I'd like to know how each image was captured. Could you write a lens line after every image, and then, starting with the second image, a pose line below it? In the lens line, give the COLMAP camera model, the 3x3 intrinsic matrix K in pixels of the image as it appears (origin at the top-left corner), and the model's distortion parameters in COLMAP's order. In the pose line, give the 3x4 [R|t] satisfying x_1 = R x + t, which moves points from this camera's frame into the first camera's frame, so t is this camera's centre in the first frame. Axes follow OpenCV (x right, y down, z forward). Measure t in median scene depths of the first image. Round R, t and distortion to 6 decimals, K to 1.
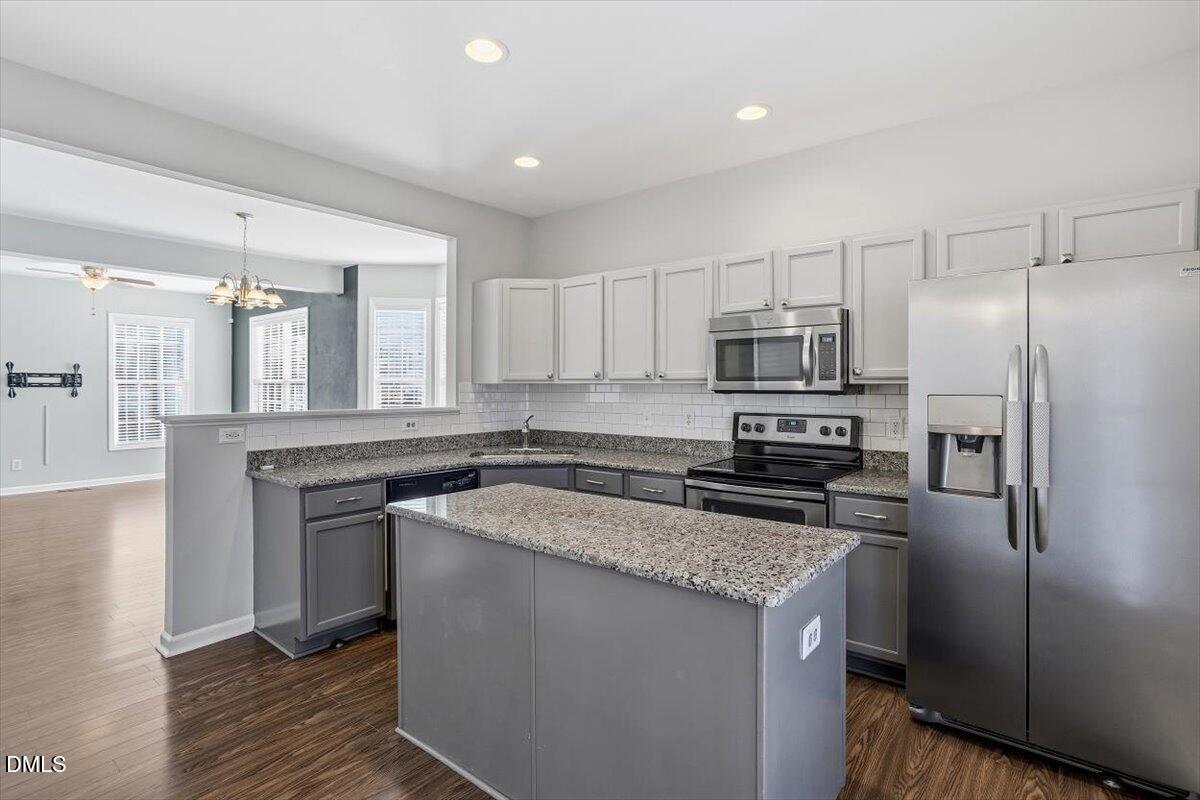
lens RADIAL K [[572.6, 0, 613.4], [0, 572.6, 387.3], [0, 0, 1]] dist [-0.015549, 0.006219]
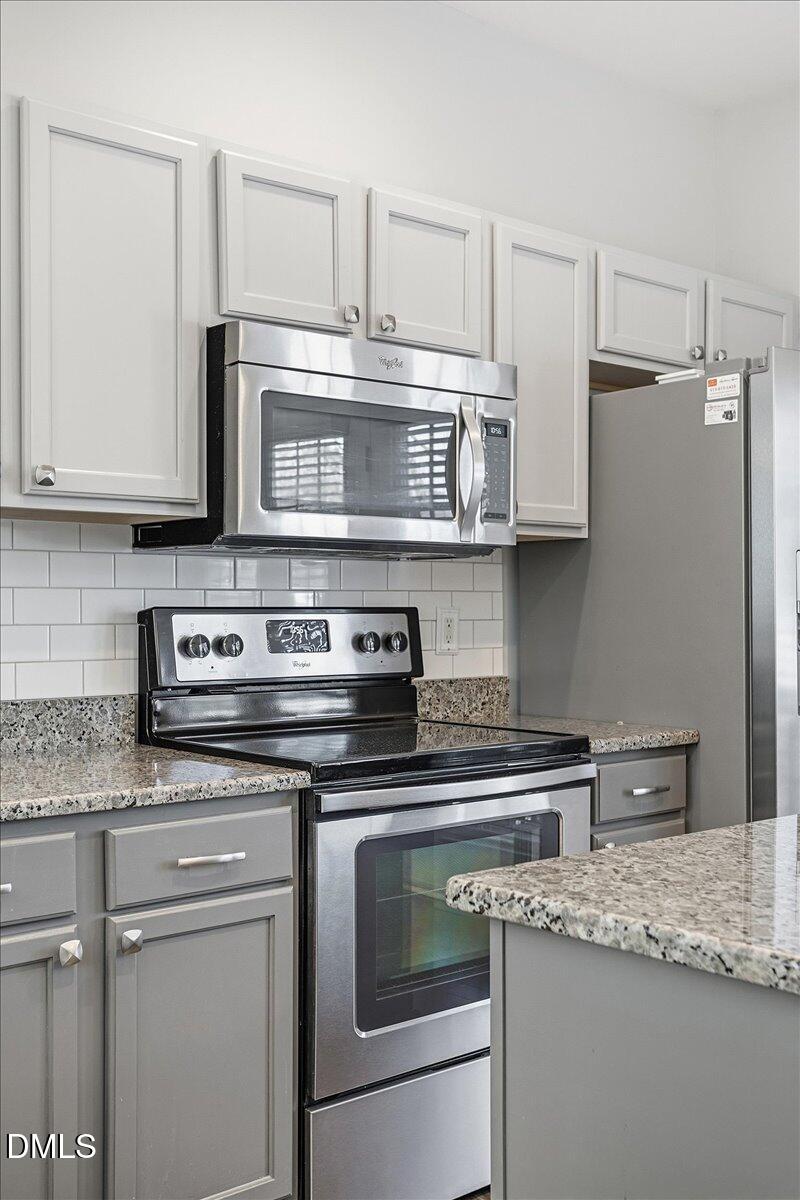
lens RADIAL K [[1344.1, 0, 401.3], [0, 1344.1, 600.3], [0, 0, 1]] dist [0.023882, 0.000000]
pose [[0.201029, 0.003881, 0.979578, -0.578139], [0.000753, 0.999991, -0.004116, 0.046361], [-0.979585, 0.001565, 0.201024, 0.734860]]
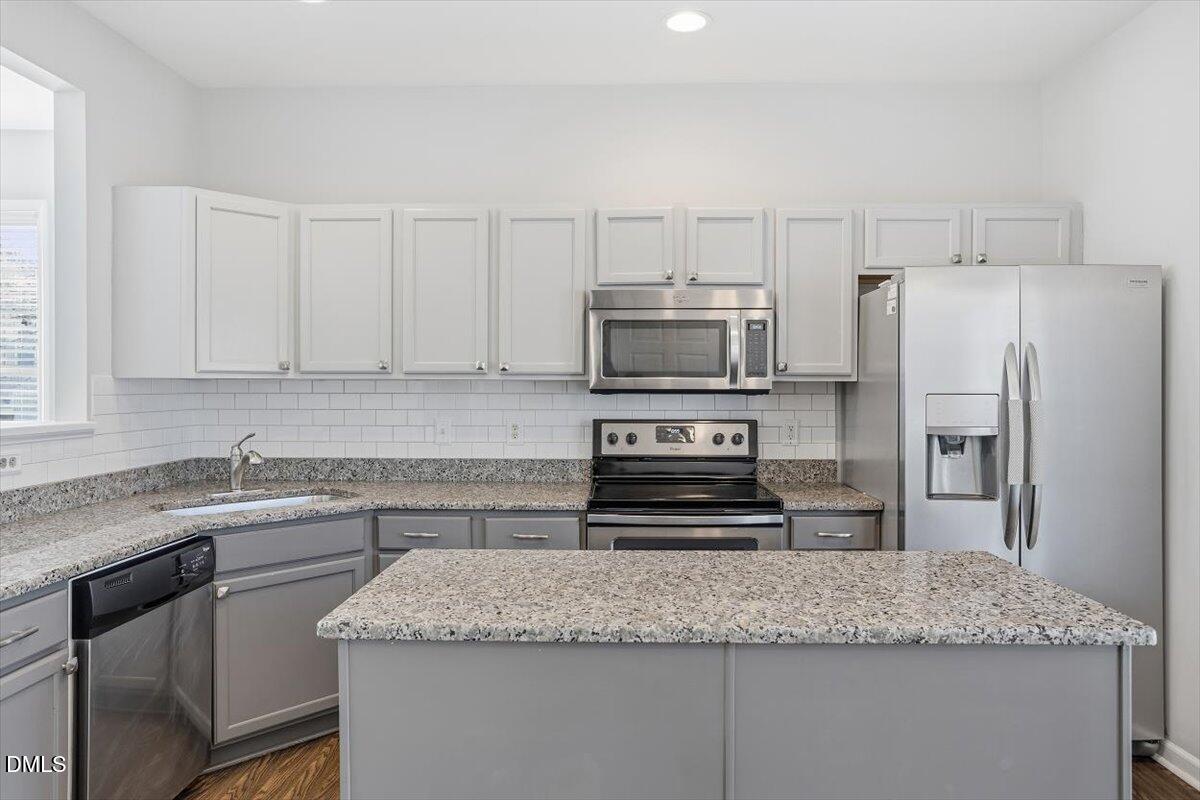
lens RADIAL K [[760.4, 0, 597.0], [0, 760.4, 388.3], [0, 0, 1]] dist [-0.022441, 0.027478]
pose [[0.804816, -0.000098, 0.593525, -0.388833], [-0.001005, 0.999998, 0.001528, 0.002515], [-0.593524, -0.001826, 0.804814, 0.219291]]
